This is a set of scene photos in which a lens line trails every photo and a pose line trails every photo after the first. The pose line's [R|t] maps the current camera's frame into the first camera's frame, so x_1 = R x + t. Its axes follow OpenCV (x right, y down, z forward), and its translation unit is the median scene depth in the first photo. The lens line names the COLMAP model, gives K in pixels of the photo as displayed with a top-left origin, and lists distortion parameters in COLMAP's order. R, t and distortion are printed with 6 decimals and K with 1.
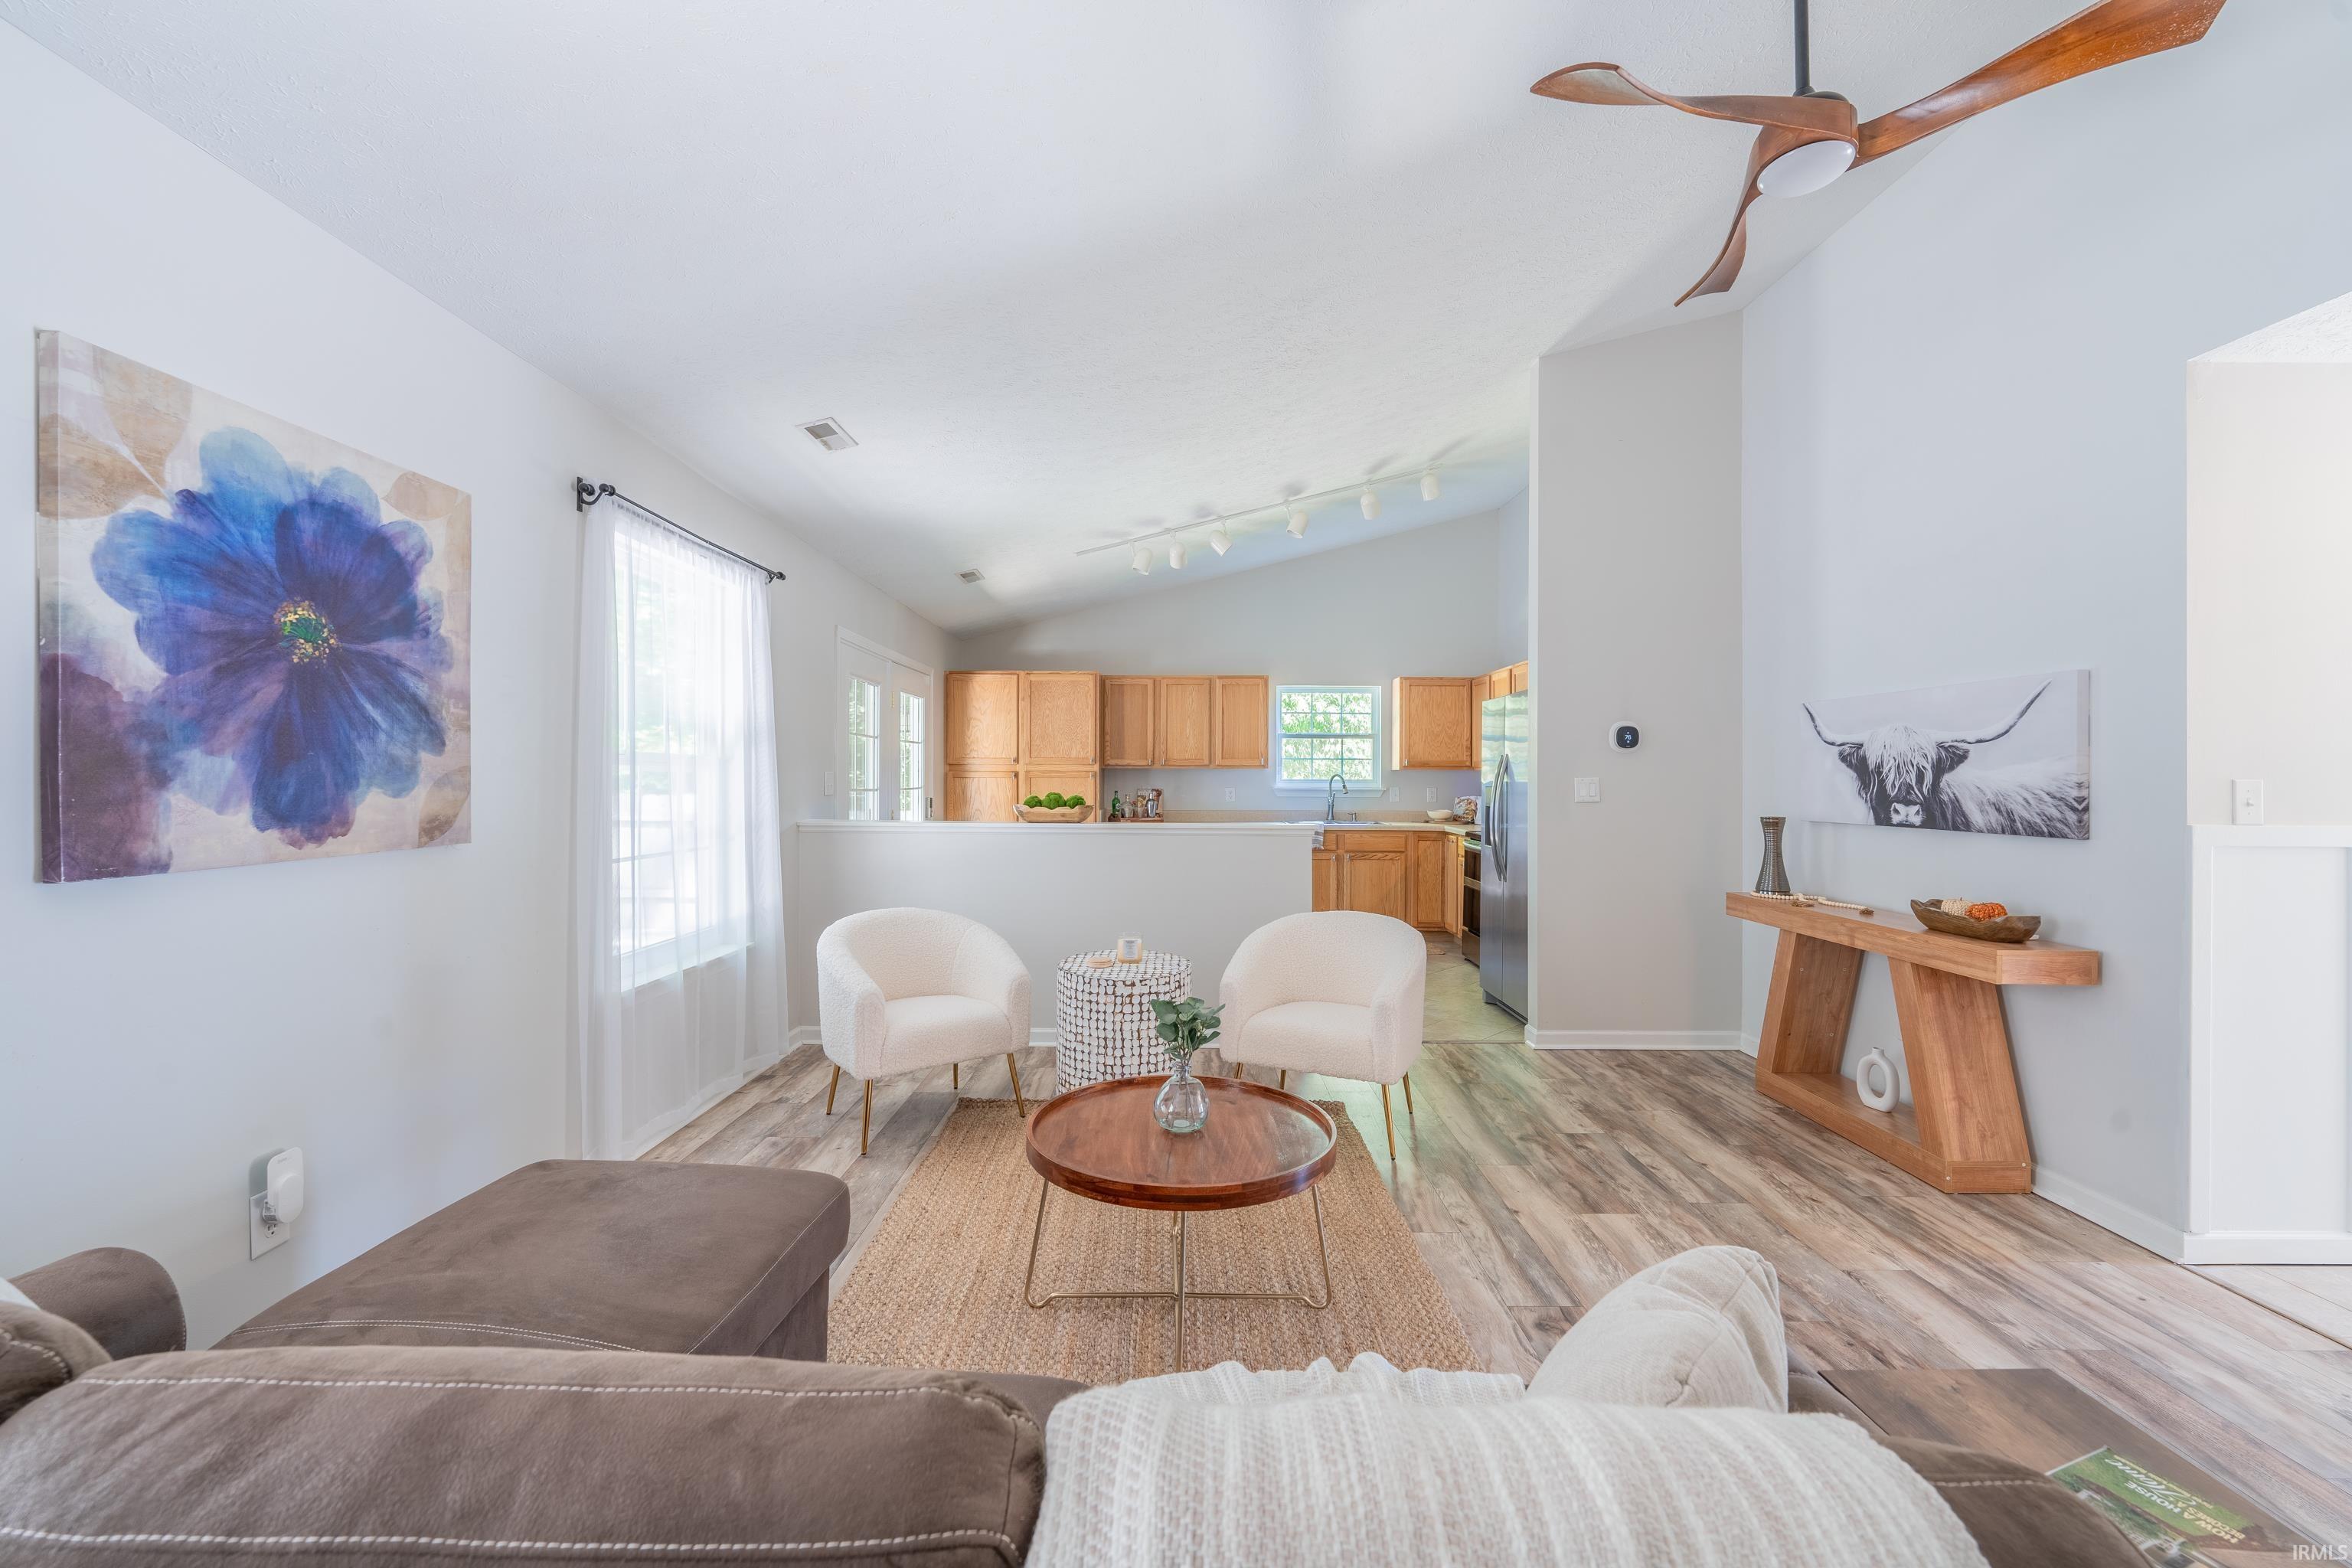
lens RADIAL K [[953.6, 0, 1154.4], [0, 953.6, 778.3], [0, 0, 1]] dist [-0.000152, -0.000974]
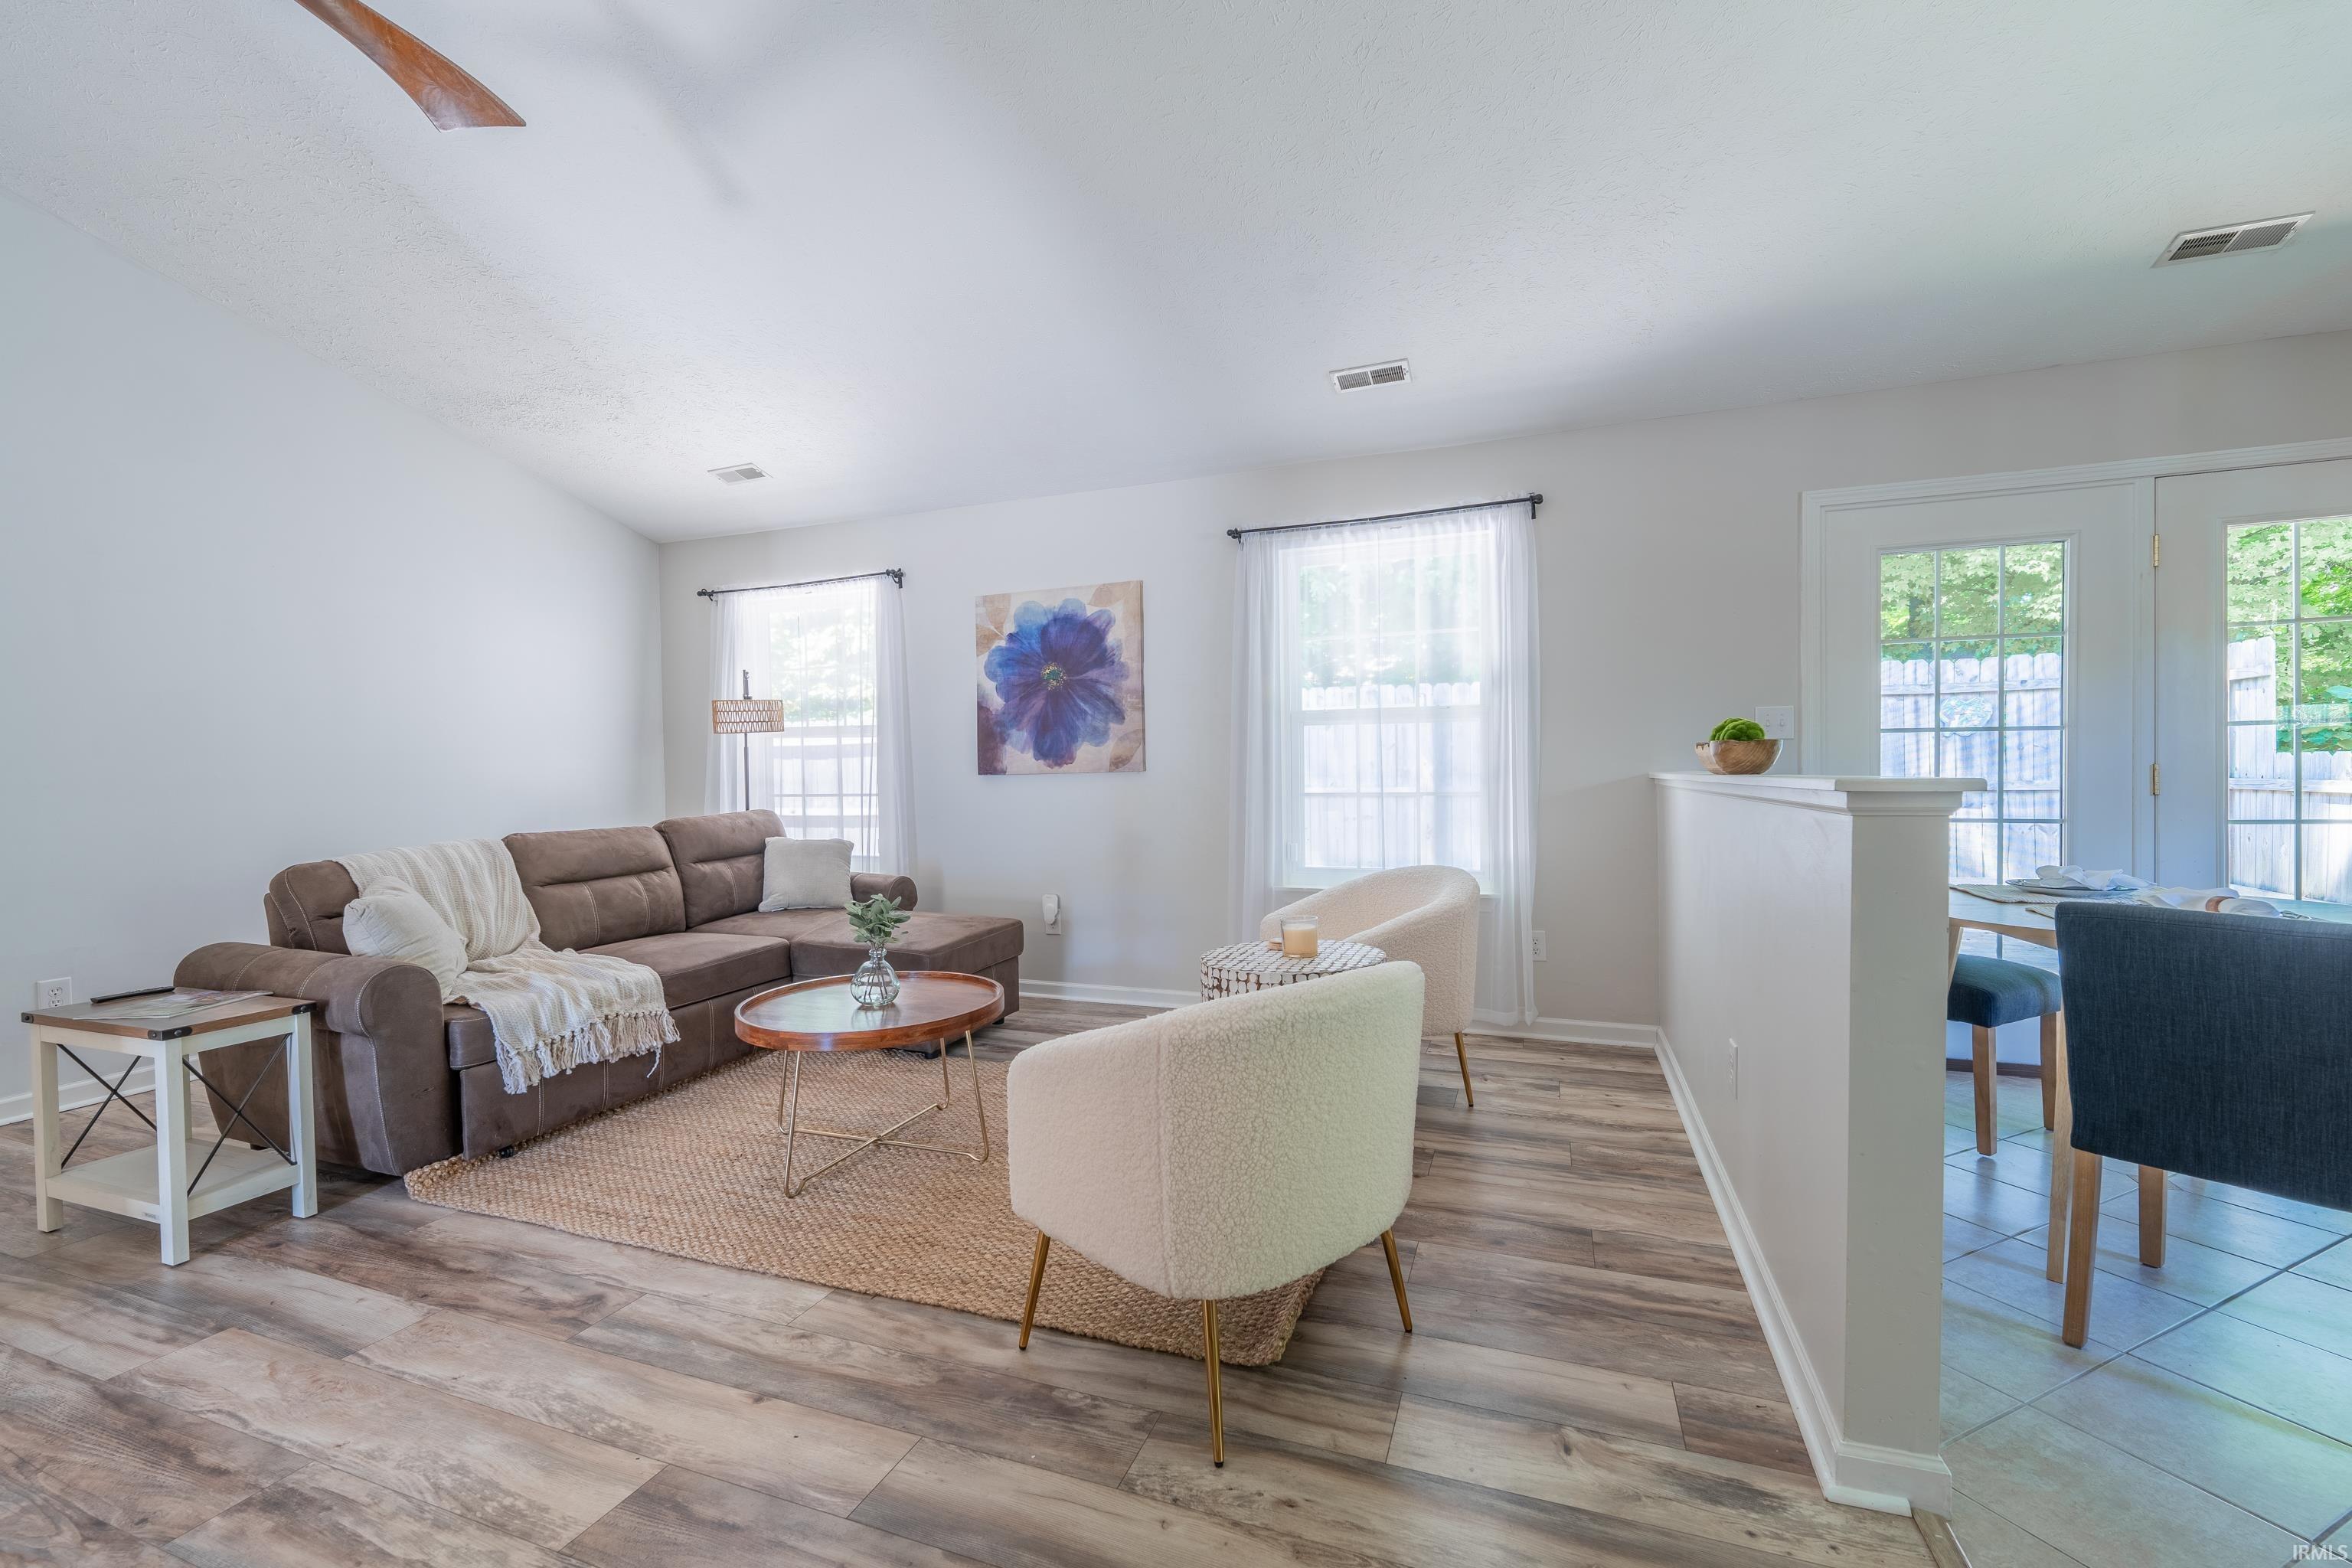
lens RADIAL K [[953.6, 0, 1186.8], [0, 953.6, 794.0], [0, 0, 1]] dist [-0.000152, -0.000974]
pose [[-0.335444, 0.017523, -0.941897, 0.770332], [0.014371, 0.999806, 0.013483, 0.069546], [0.941950, -0.009013, -0.335631, 1.332646]]
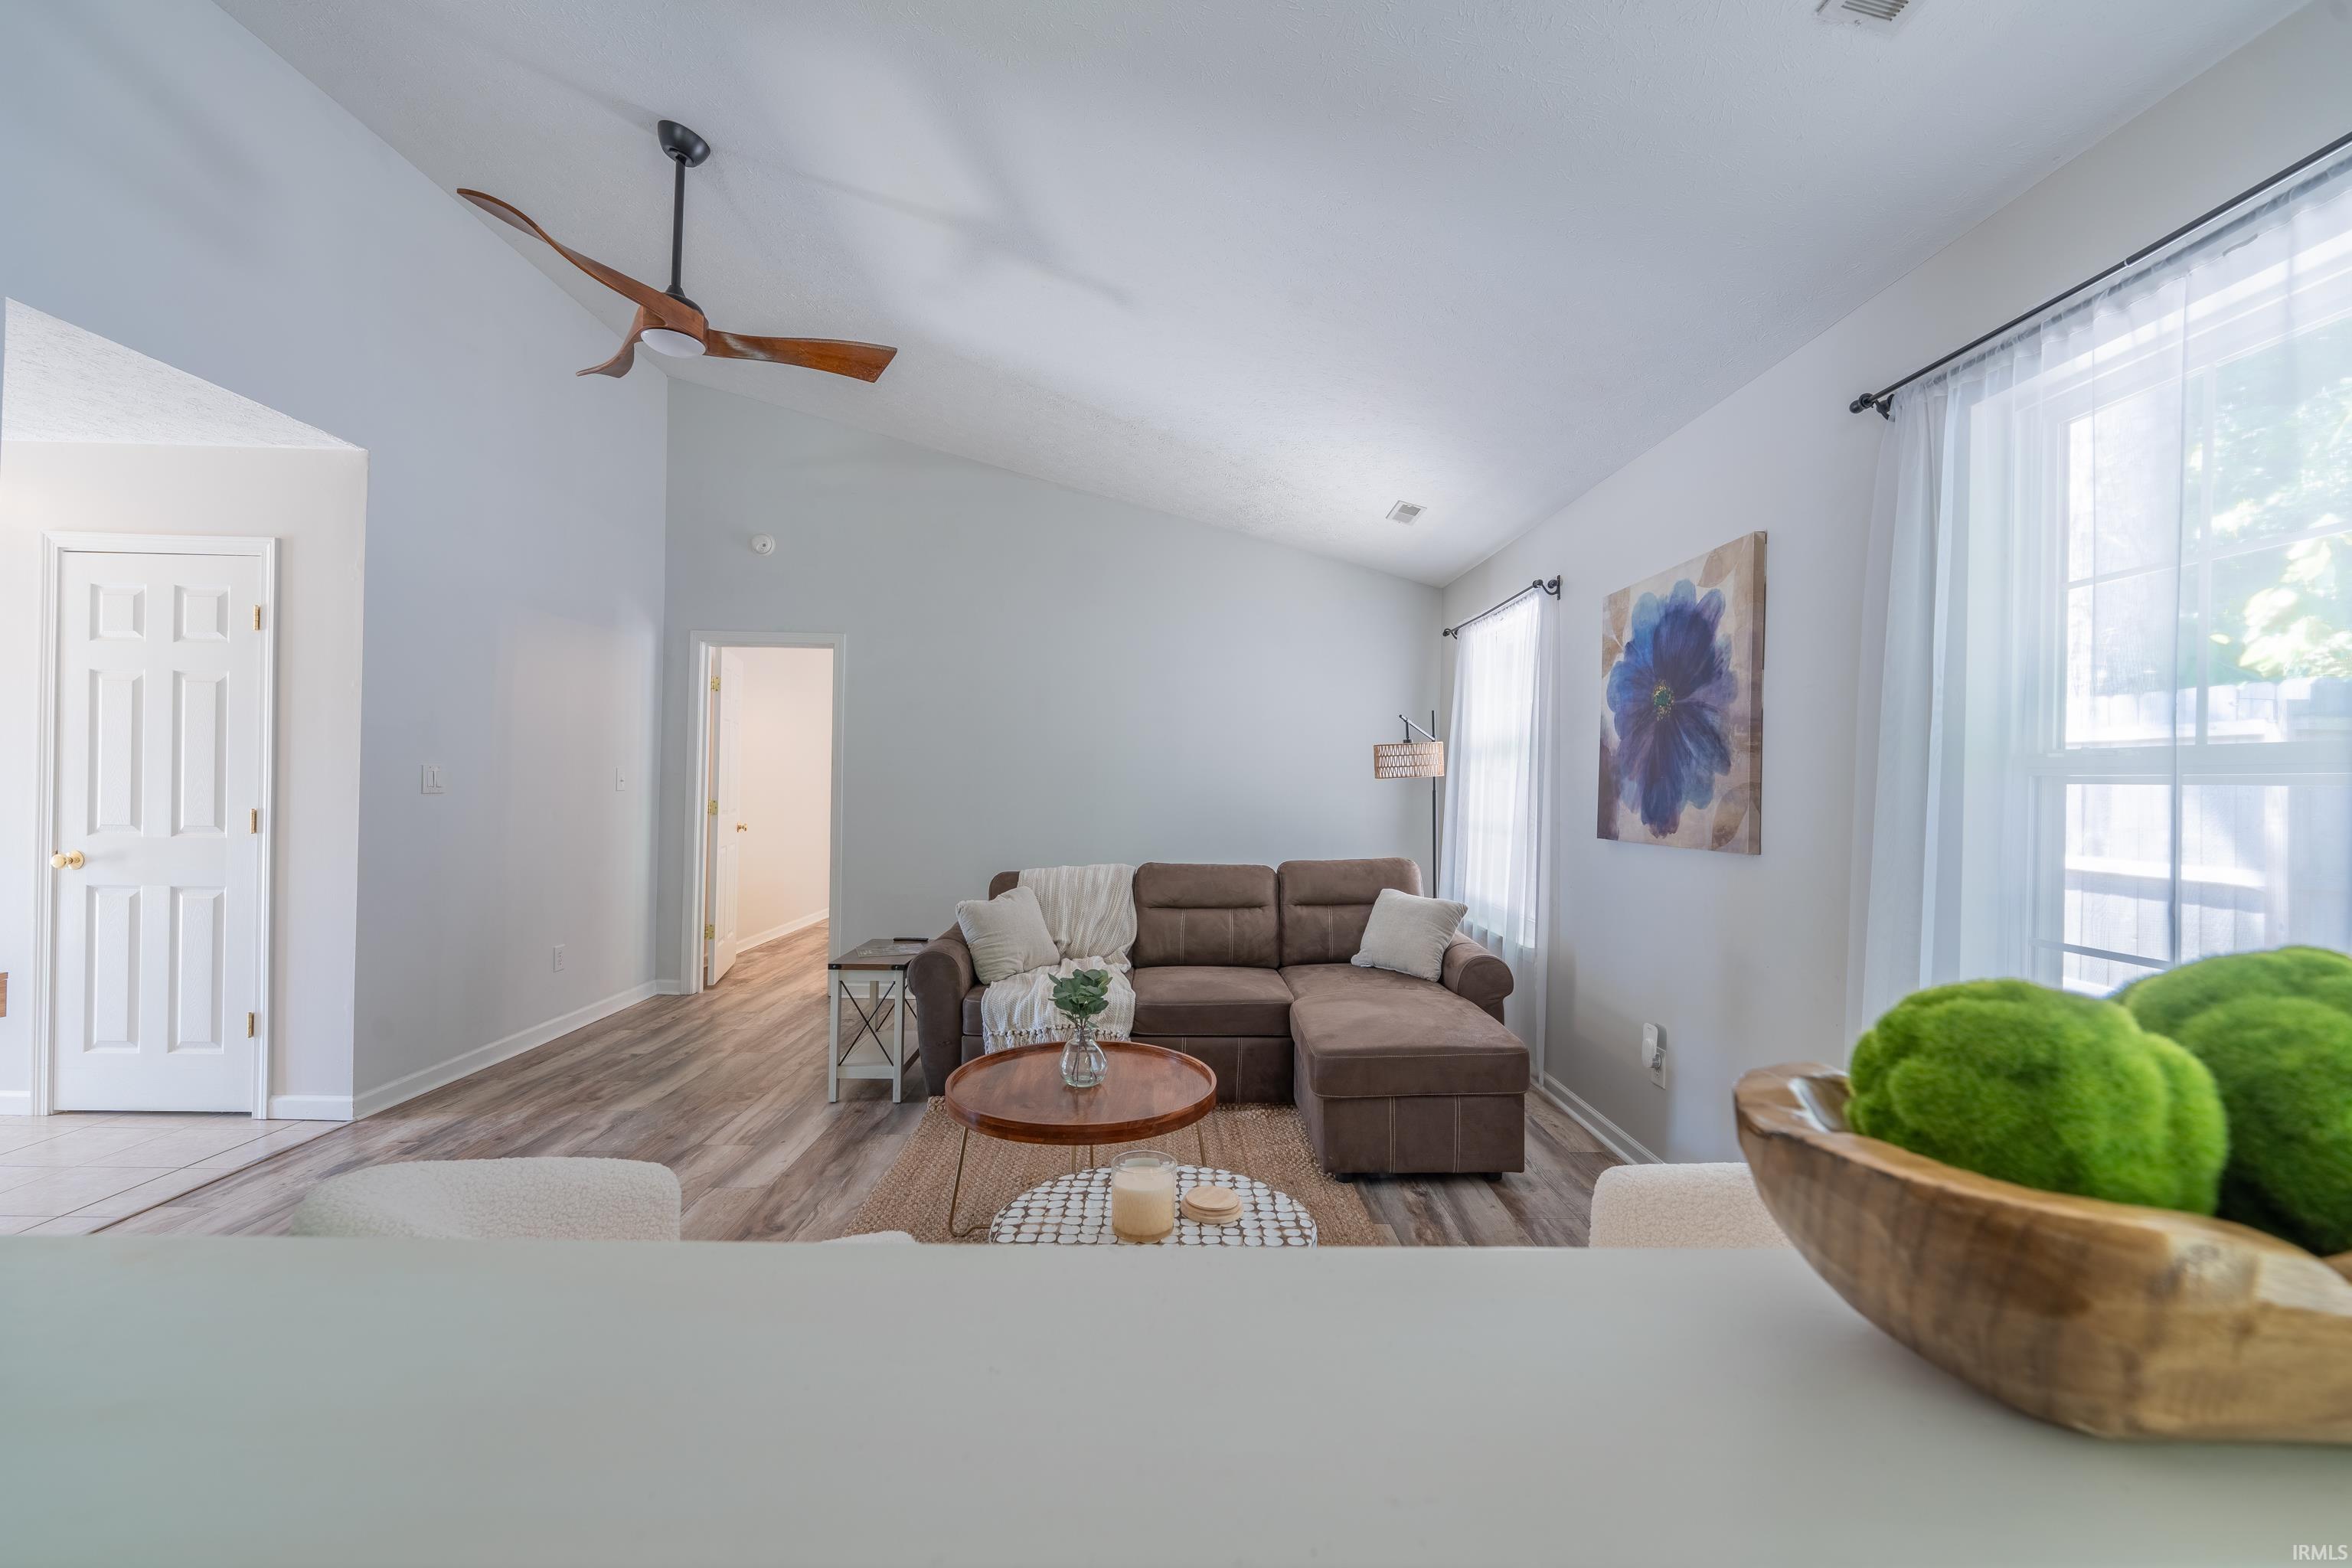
lens RADIAL K [[953.6, 0, 1179.0], [0, 953.6, 783.2], [0, 0, 1]] dist [-0.000152, -0.000974]
pose [[-0.998838, -0.025803, -0.040707, -0.023077], [-0.025649, 0.999662, -0.004323, 0.006676], [0.040805, -0.003274, -0.999162, 1.614478]]
